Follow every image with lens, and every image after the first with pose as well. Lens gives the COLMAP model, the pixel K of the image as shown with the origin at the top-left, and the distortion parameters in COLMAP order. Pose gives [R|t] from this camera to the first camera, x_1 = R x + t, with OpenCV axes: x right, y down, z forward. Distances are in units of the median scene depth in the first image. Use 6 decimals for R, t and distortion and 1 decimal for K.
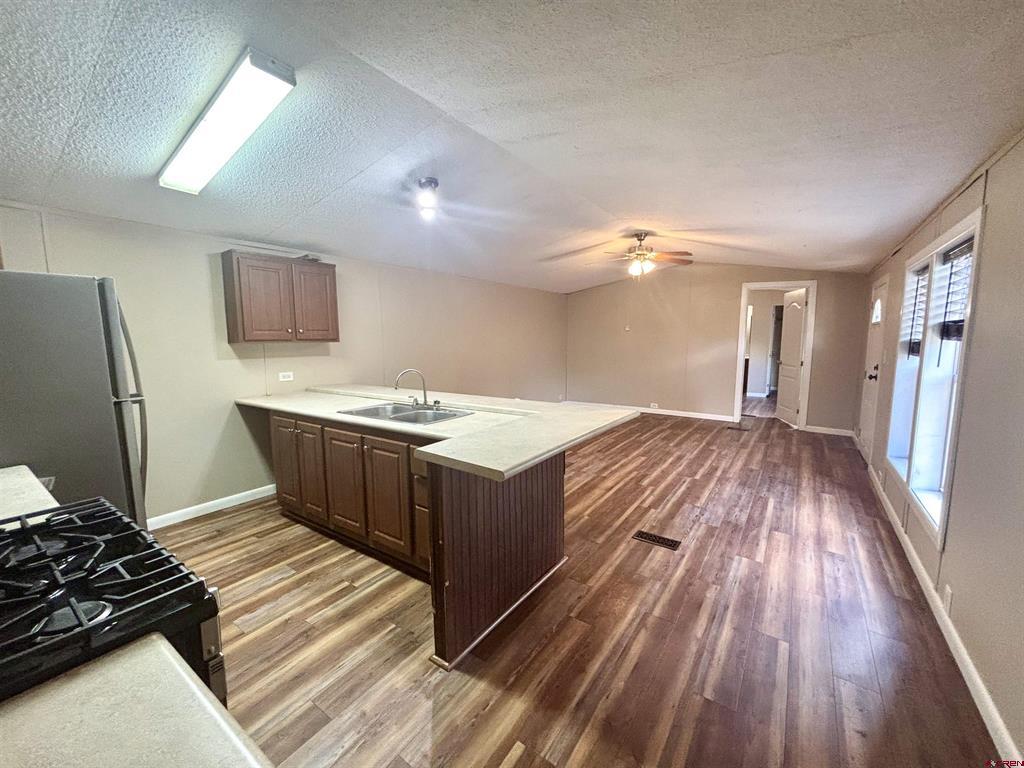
lens RADIAL K [[414.4, 0, 512.7], [0, 414.4, 384.5], [0, 0, 1]] dist [-0.000262, 0.000040]
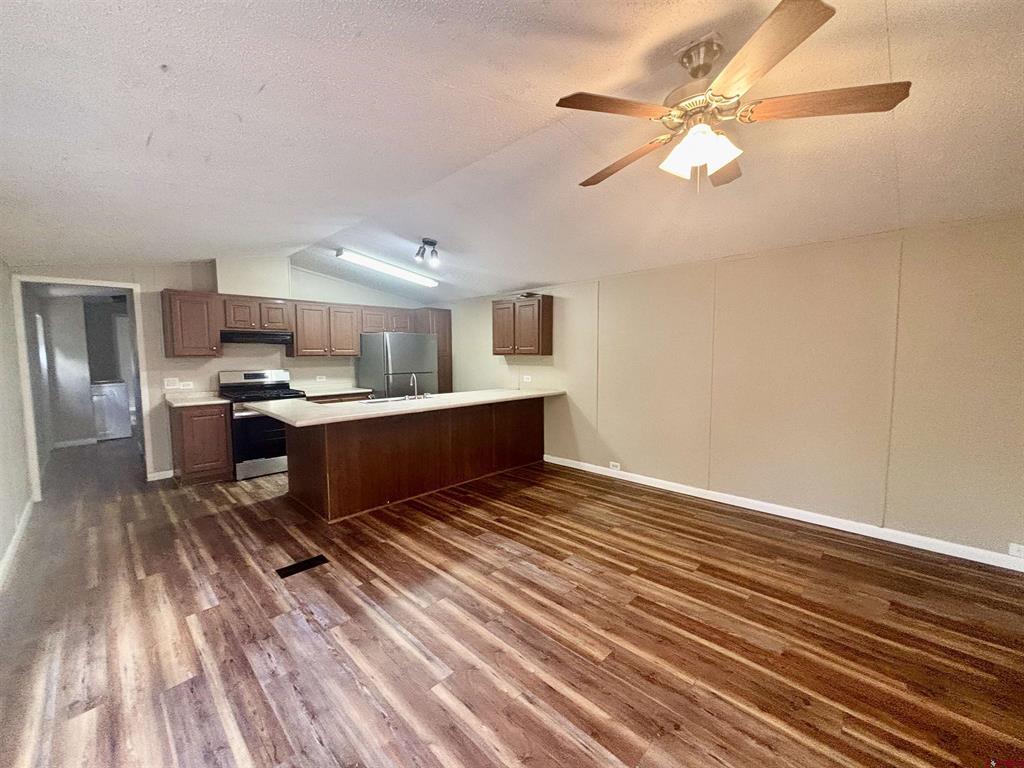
lens RADIAL K [[411.6, 0, 512.0], [0, 411.6, 384.0], [0, 0, 1]] dist [-0.013055, 0.007594]
pose [[-0.163780, 0.087487, -0.982610, 1.111907], [-0.106275, 0.988698, 0.105743, -0.187096], [0.980756, 0.121745, -0.152631, 1.497507]]
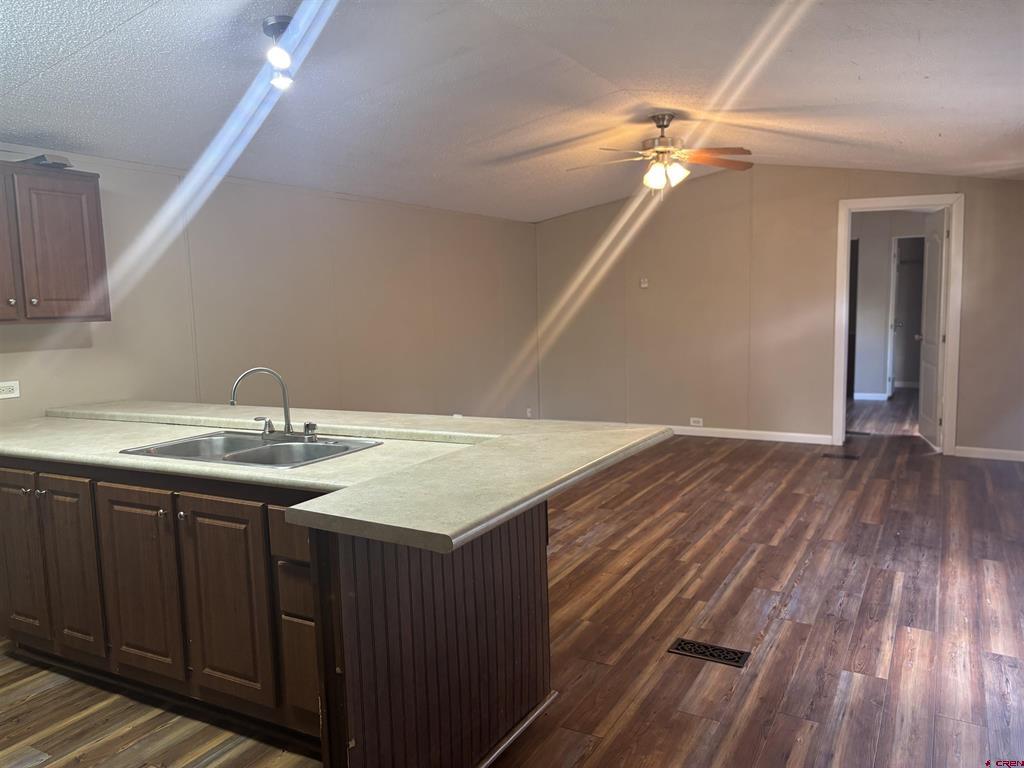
lens RADIAL K [[778.8, 0, 511.1], [0, 778.8, 389.4], [0, 0, 1]] dist [0.007736, 0.010757]
pose [[0.994656, -0.033392, 0.097696, -0.017330], [0.033803, 0.999425, -0.002552, 0.005015], [-0.097555, 0.005841, 0.995213, -0.045291]]
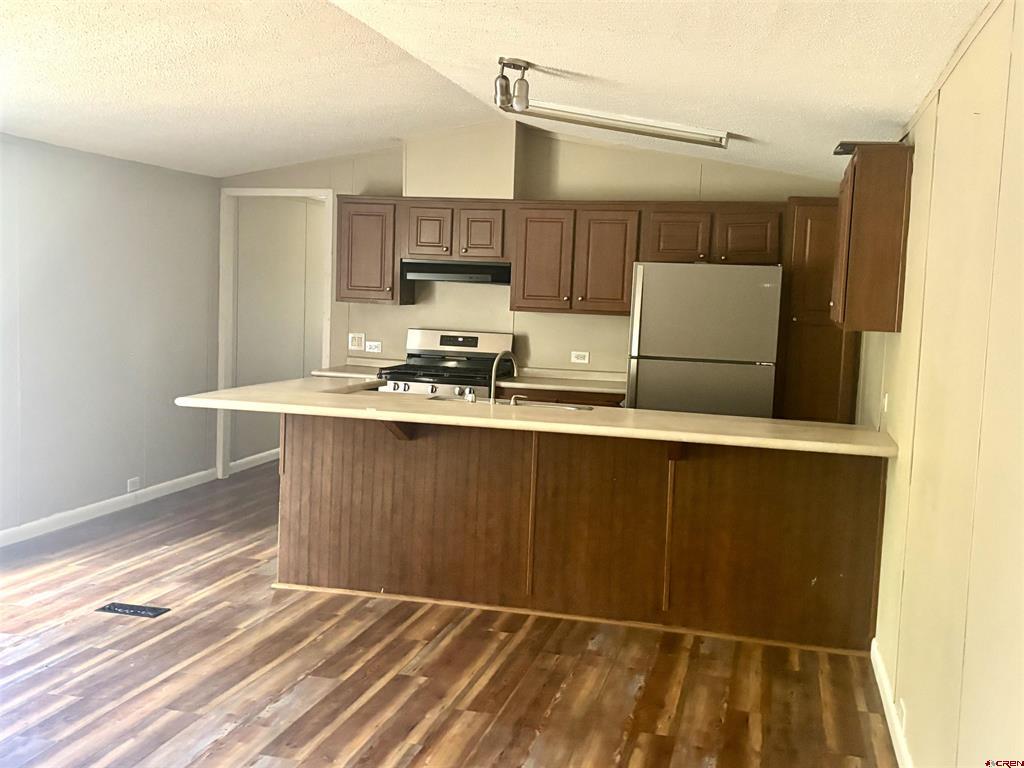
lens RADIAL K [[1083.9, 0, 508.2], [0, 1083.9, 385.1], [0, 0, 1]] dist [0.098152, -0.204466]
pose [[-0.933219, 0.000619, -0.359309, 0.393698], [-0.073082, 0.978768, 0.191498, -0.317618], [0.351799, 0.204968, -0.913360, 2.555675]]
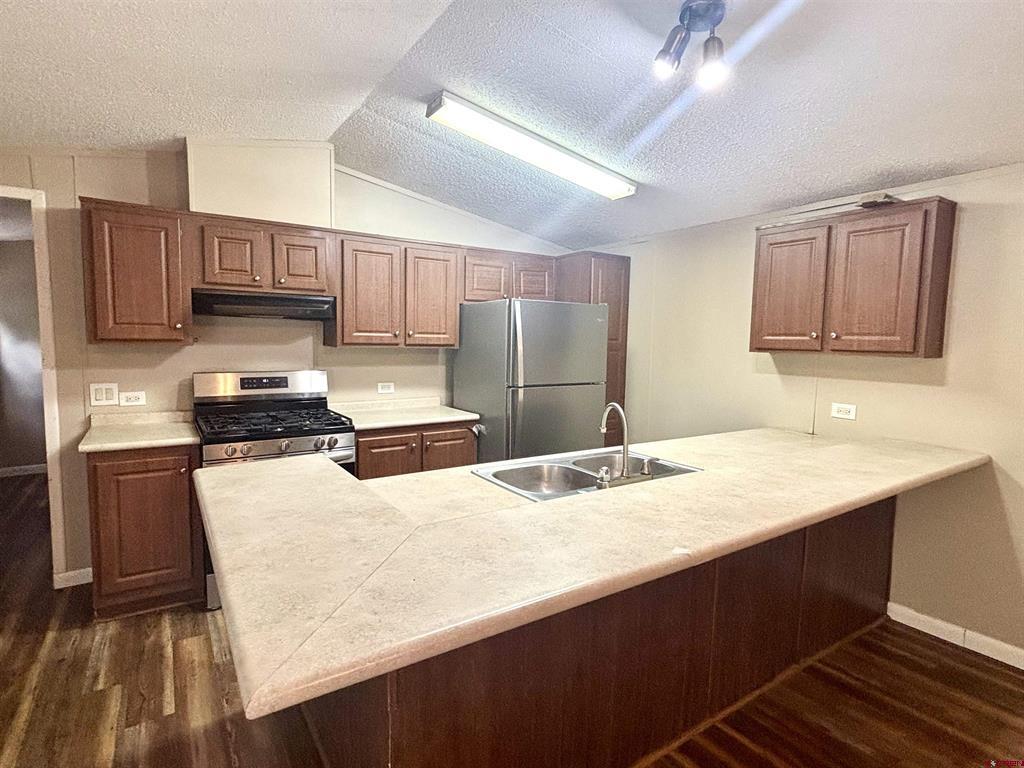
lens RADIAL K [[534.2, 0, 508.4], [0, 534.2, 383.7], [0, 0, 1]] dist [0.001471, -0.000209]
pose [[-0.370319, 0.081191, -0.925350, 0.440931], [-0.117728, 0.984038, 0.133455, -0.132887], [0.921414, 0.158361, -0.354849, 1.047857]]
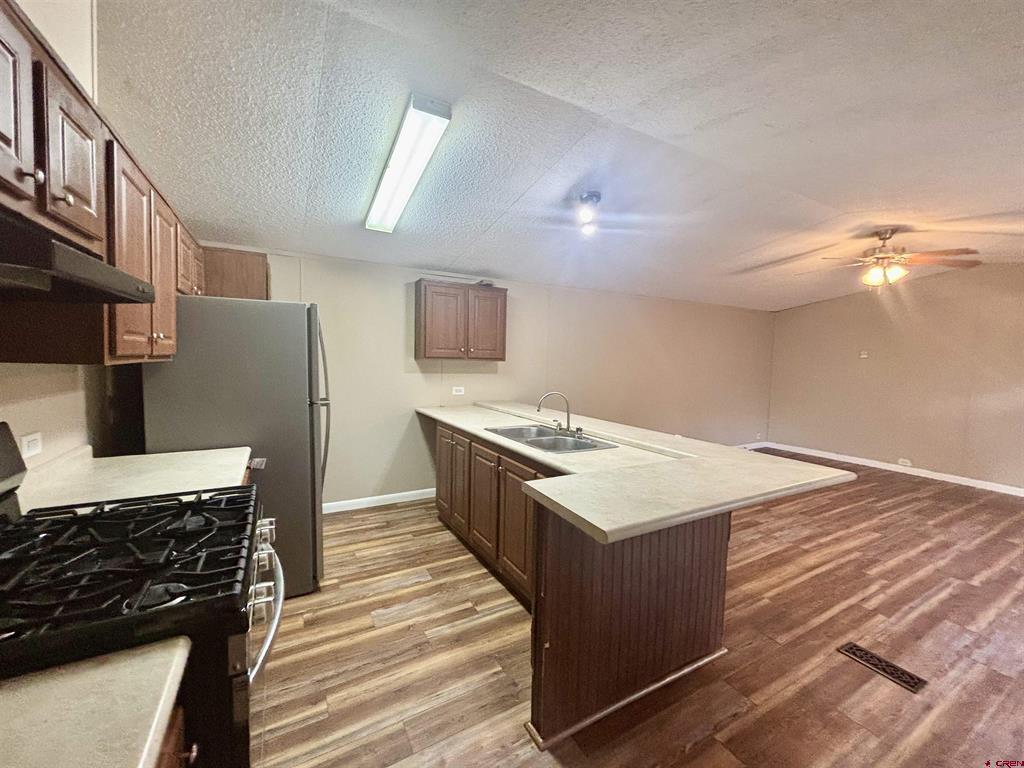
lens RADIAL K [[414.1, 0, 510.5], [0, 414.1, 384.2], [0, 0, 1]] dist [0.000822, 0.000384]
pose [[0.899460, 0.057008, -0.433268, 0.065202], [-0.080028, 0.996176, -0.035064, -0.012215], [0.429612, 0.066212, 0.900583, 0.090645]]
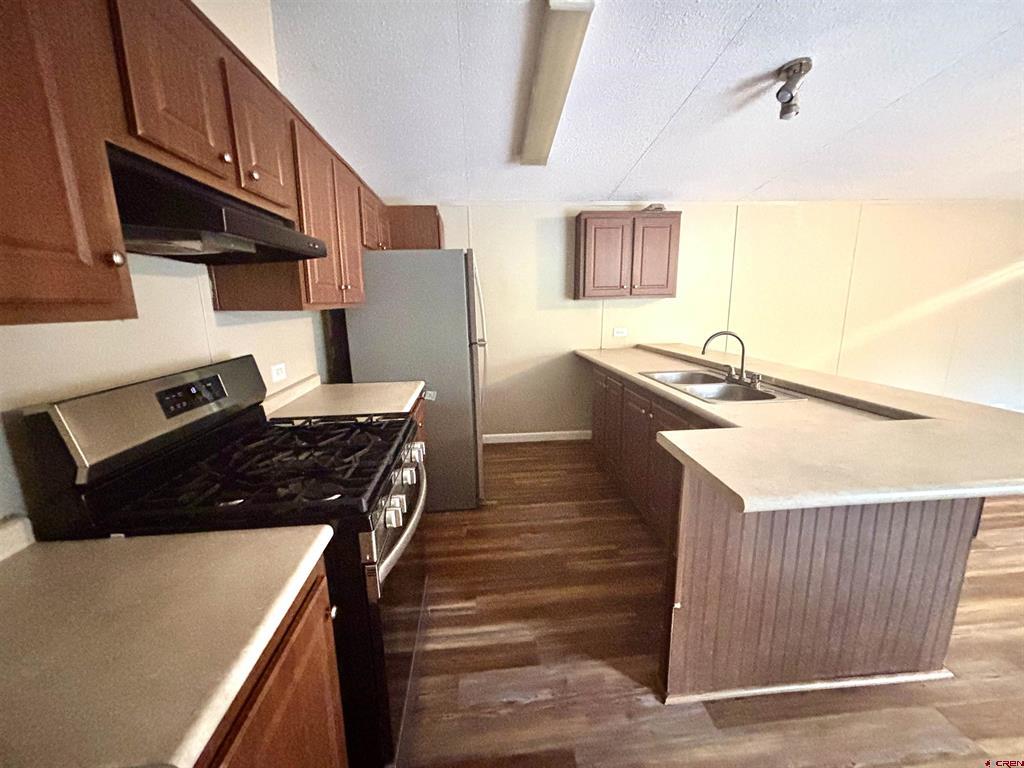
lens RADIAL K [[414.1, 0, 510.5], [0, 414.1, 384.2], [0, 0, 1]] dist [0.000822, 0.000384]
pose [[0.640639, 0.152135, -0.752620, 0.097083], [-0.075065, 0.987889, 0.135796, -0.013132], [0.764164, -0.030501, 0.644300, 0.147182]]
